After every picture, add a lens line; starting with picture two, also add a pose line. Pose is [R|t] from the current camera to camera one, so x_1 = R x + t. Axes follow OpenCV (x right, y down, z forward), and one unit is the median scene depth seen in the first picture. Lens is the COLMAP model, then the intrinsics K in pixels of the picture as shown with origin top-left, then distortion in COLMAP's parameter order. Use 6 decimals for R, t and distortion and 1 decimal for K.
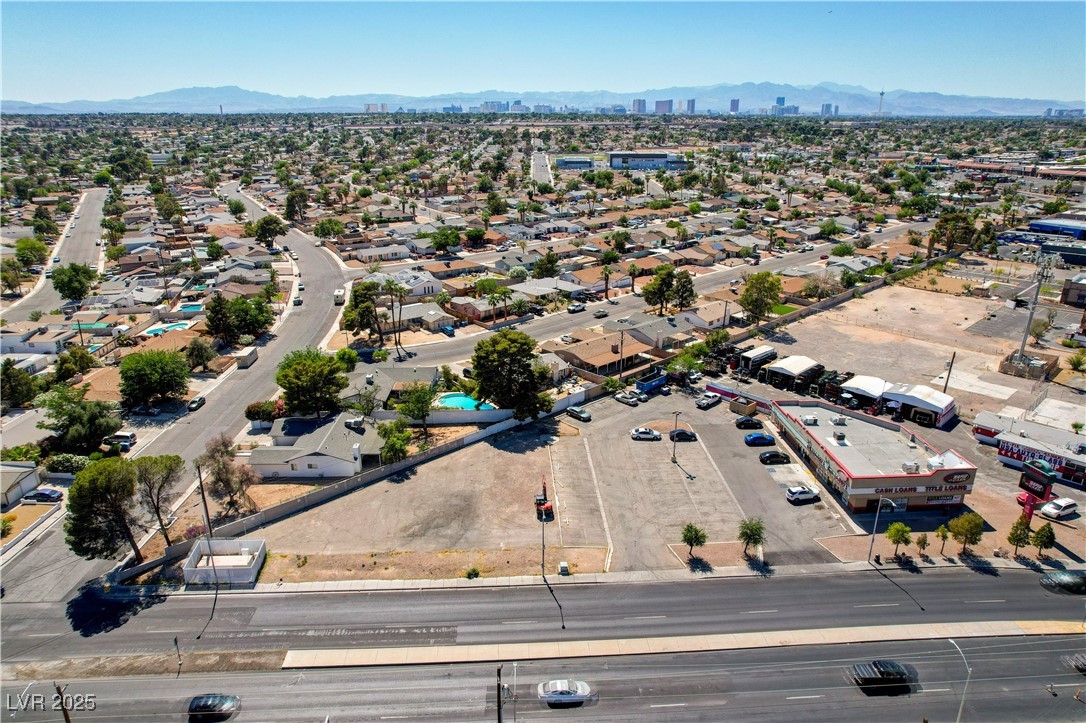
lens RADIAL K [[696.9, 0, 541.8], [0, 696.9, 365.0], [0, 0, 1]] dist [-0.075904, 0.070584]
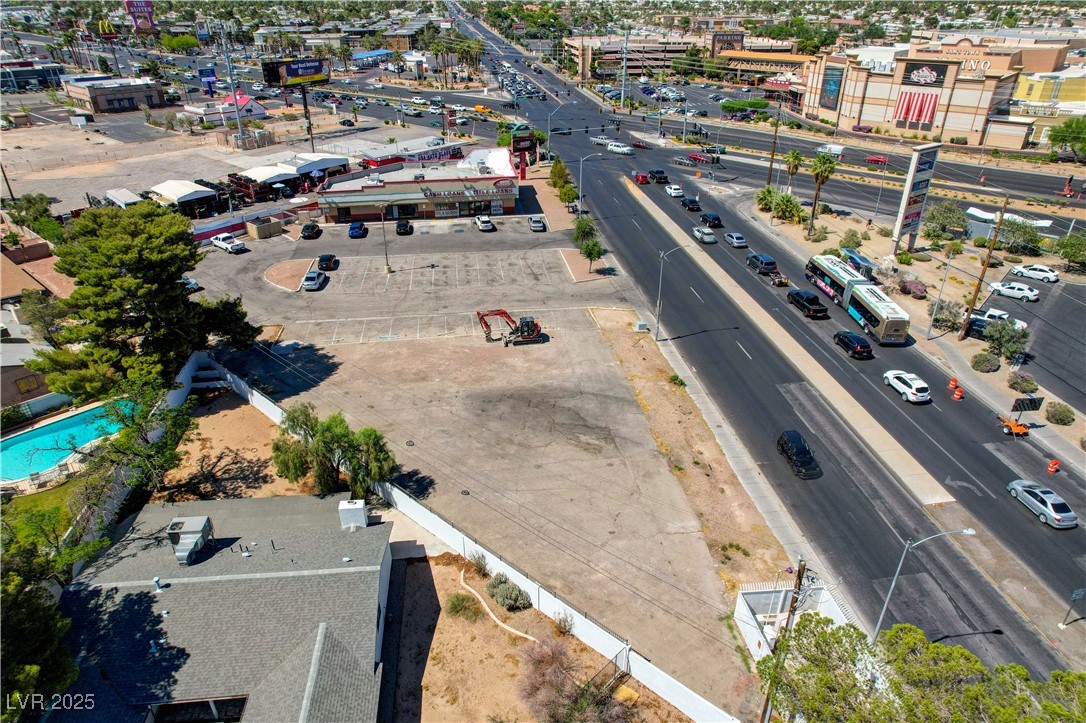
lens RADIAL K [[696.9, 0, 541.8], [0, 696.9, 365.0], [0, 0, 1]] dist [-0.075904, 0.070584]
pose [[-0.089114, -0.477648, 0.874020, -0.531462], [0.339416, 0.810426, 0.477500, -0.086882], [-0.936406, 0.339208, 0.089901, 0.773255]]
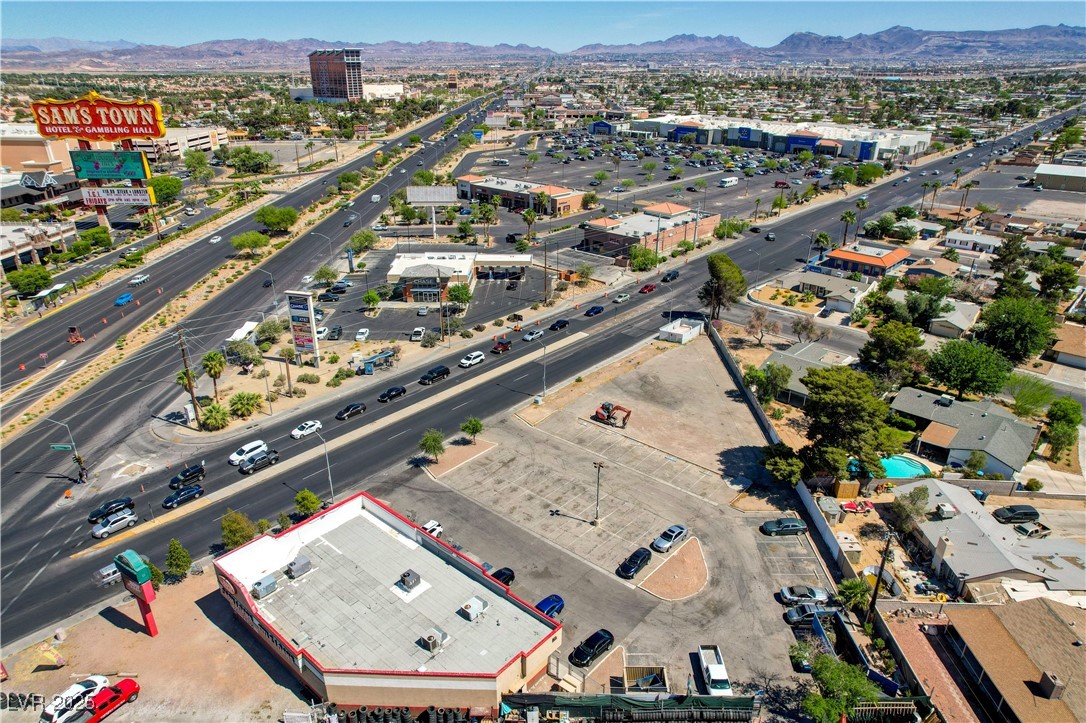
lens RADIAL K [[693.7, 0, 541.9], [0, 693.7, 366.3], [0, 0, 1]] dist [-0.076161, 0.069028]
pose [[-0.696001, 0.294554, -0.654844, 0.646210], [-0.242454, 0.762017, 0.600454, -0.412748], [0.675868, 0.576687, -0.458949, 1.158210]]
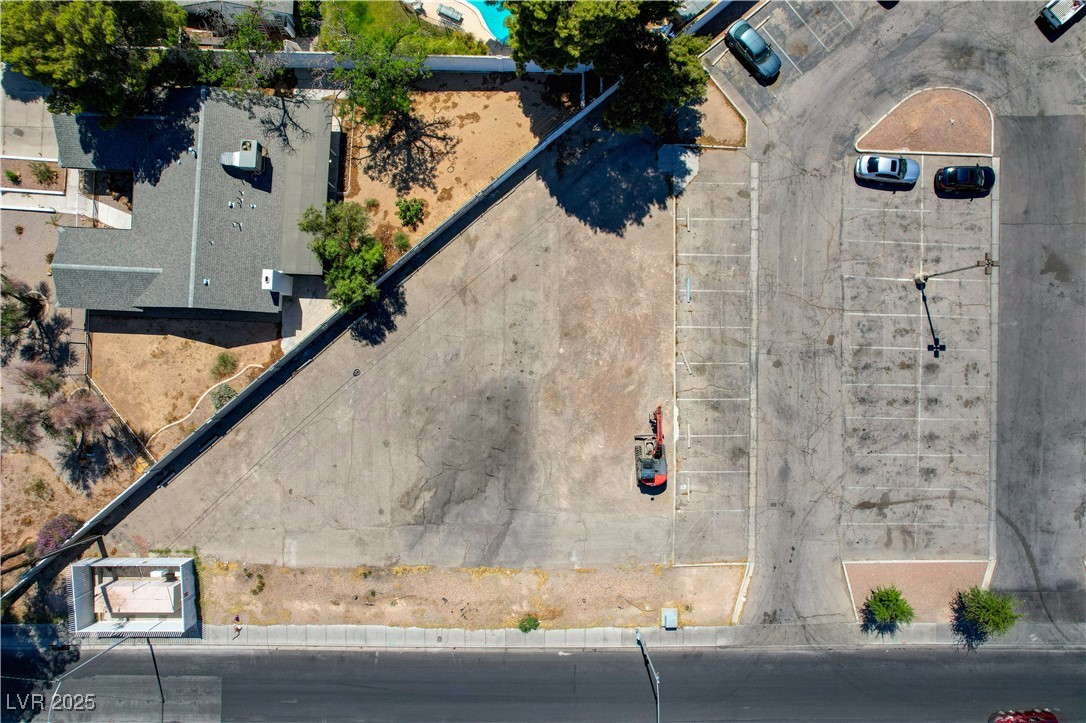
lens RADIAL K [[696.9, 0, 541.8], [0, 696.9, 365.0], [0, 0, 1]] dist [-0.075904, 0.070584]
pose [[0.998451, 0.054144, 0.012774, -0.079284], [-0.030390, 0.338533, 0.940464, -0.282429], [0.046596, -0.939396, 0.339654, 0.733477]]
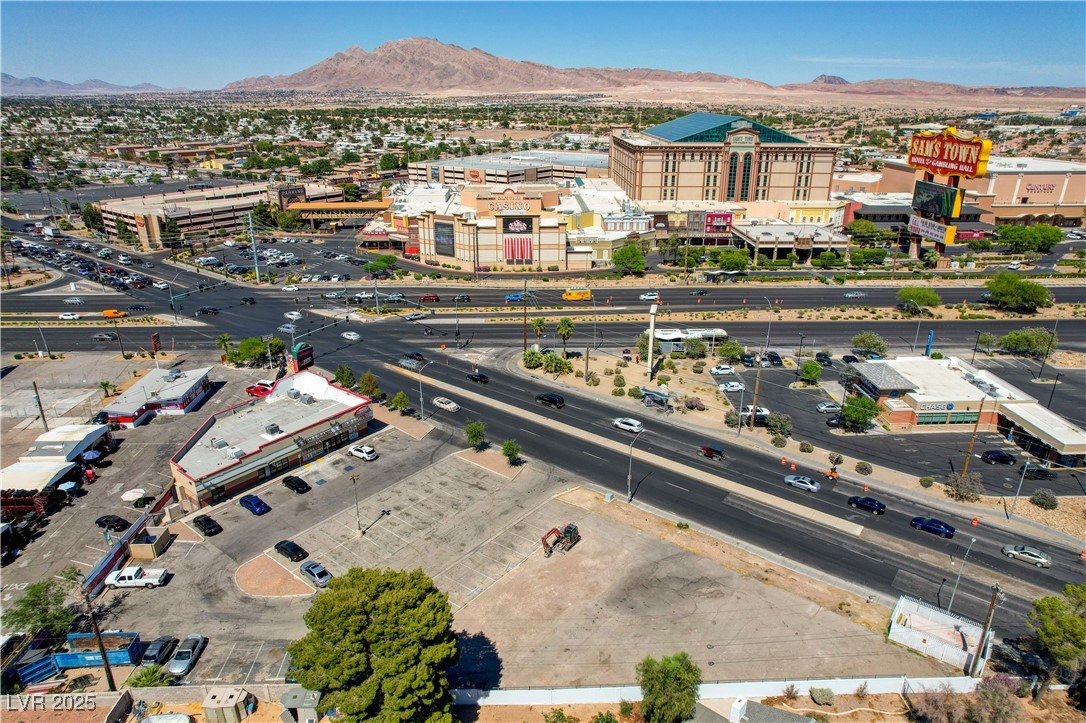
lens RADIAL K [[696.9, 0, 541.8], [0, 696.9, 365.0], [0, 0, 1]] dist [-0.075904, 0.070584]
pose [[-0.752843, -0.240086, 0.612850, -0.385097], [0.222946, 0.783045, 0.580634, -0.407433], [-0.619292, 0.573758, -0.535984, 1.136536]]
